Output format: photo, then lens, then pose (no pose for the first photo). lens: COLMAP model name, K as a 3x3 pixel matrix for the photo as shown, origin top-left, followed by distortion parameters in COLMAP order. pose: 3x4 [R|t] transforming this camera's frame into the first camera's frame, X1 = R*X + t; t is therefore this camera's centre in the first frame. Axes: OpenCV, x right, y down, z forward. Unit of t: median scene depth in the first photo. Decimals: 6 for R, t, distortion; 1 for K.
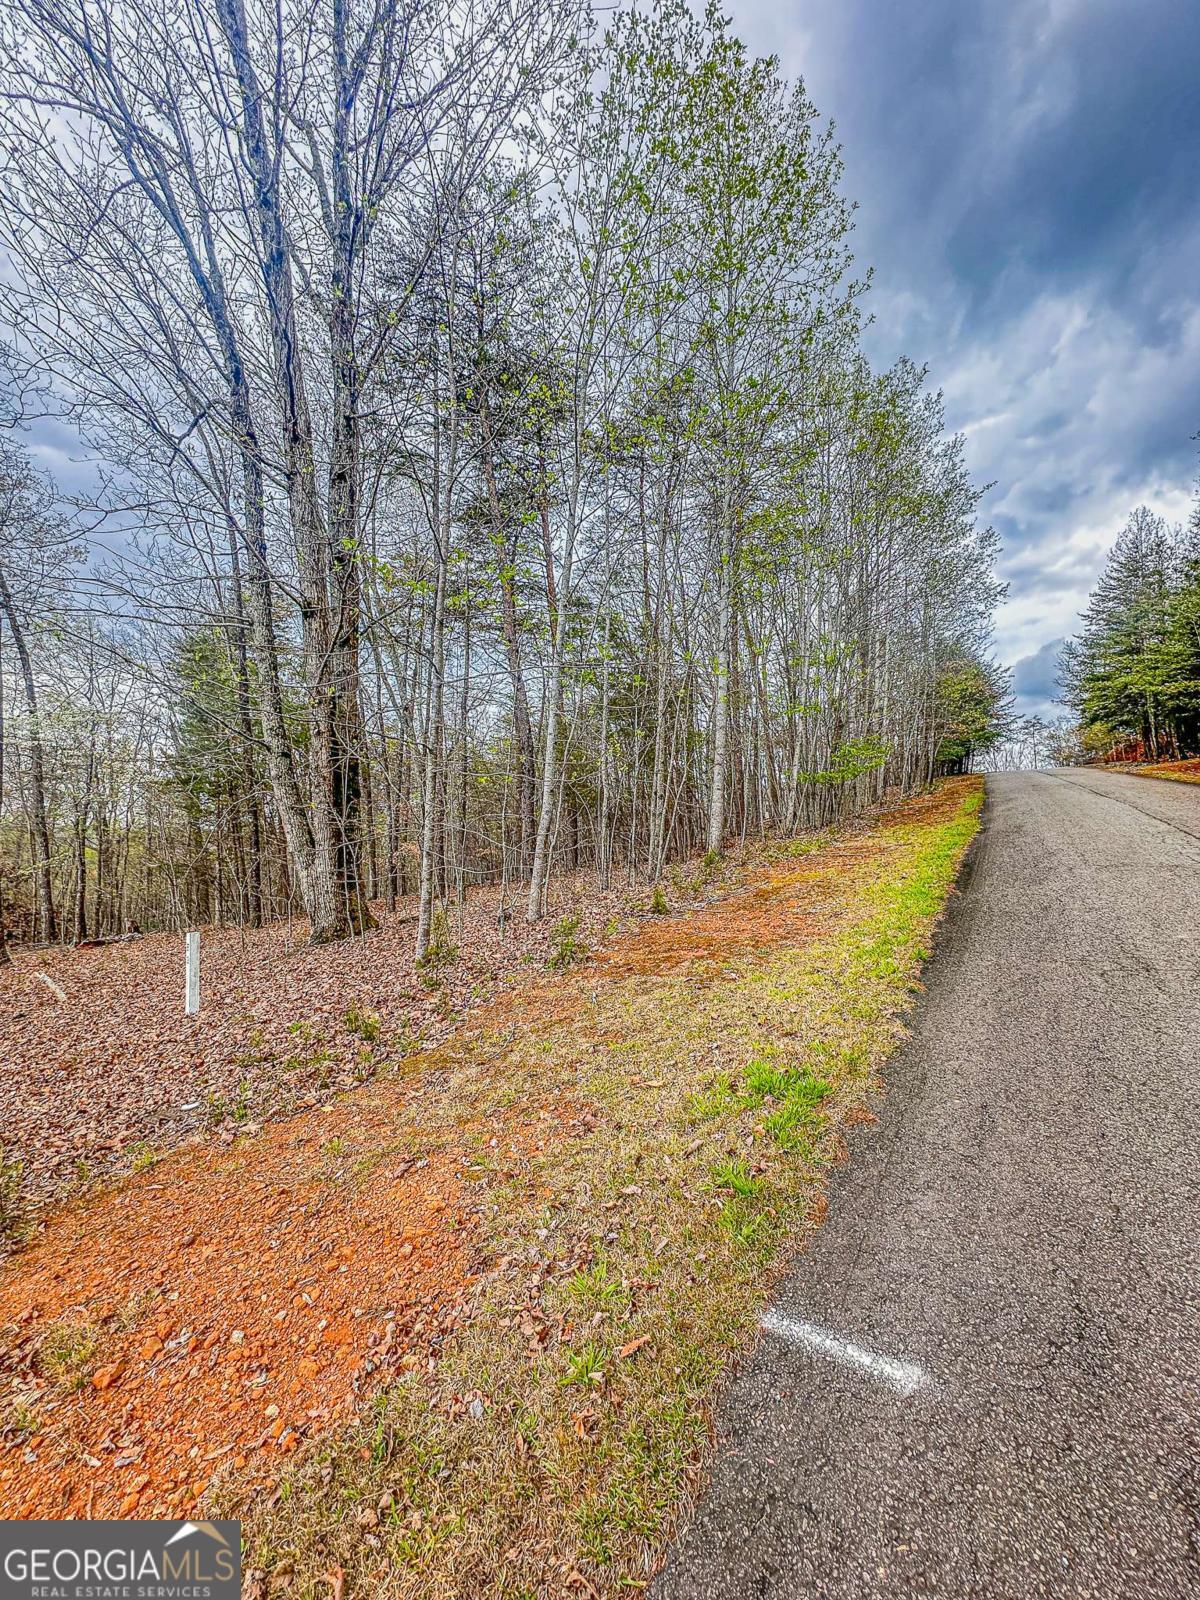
lens RADIAL K [[639.9, 0, 598.4], [0, 639.9, 797.5], [0, 0, 1]] dist [0.000432, 0.000139]
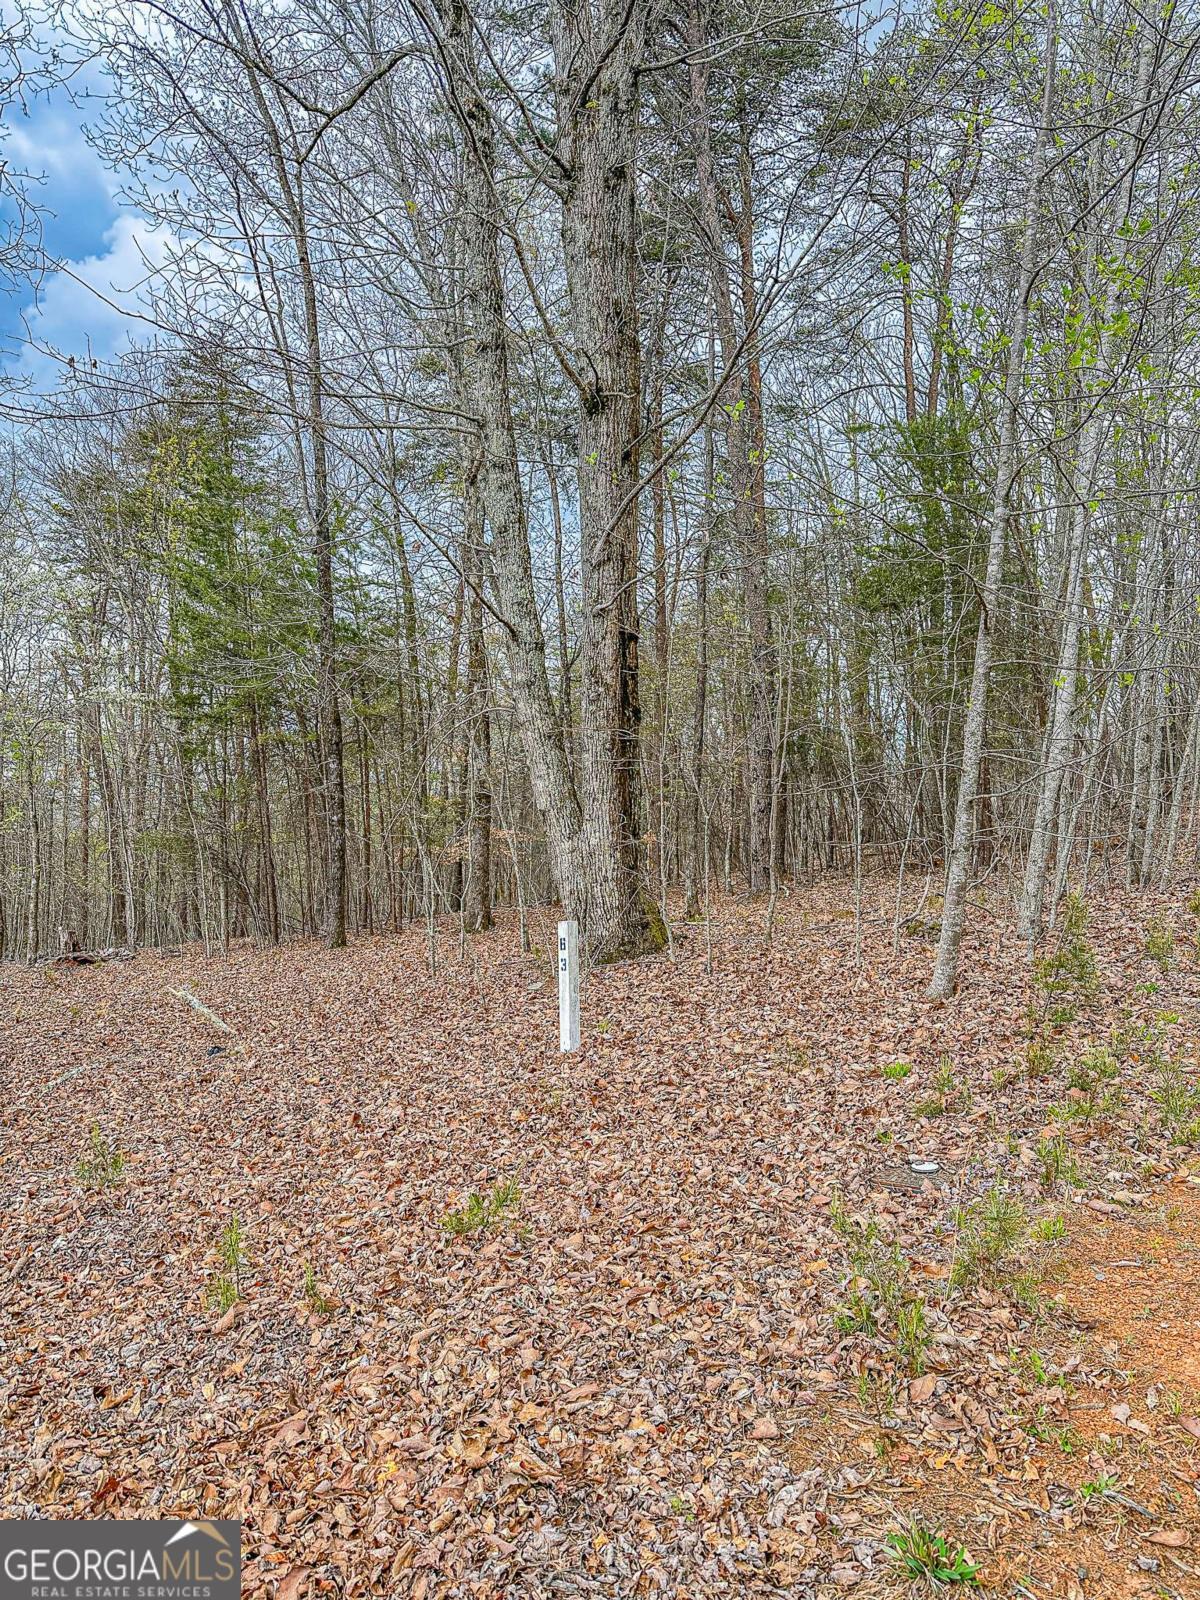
lens RADIAL K [[1130.5, 0, 590.4], [0, 1130.5, 792.0], [0, 0, 1]] dist [-0.009424, 0.019179]
pose [[0.993905, 0.030505, -0.105934, -0.326582], [-0.027571, 0.999197, 0.029059, 0.036474], [0.106735, -0.025961, 0.993948, -0.044998]]
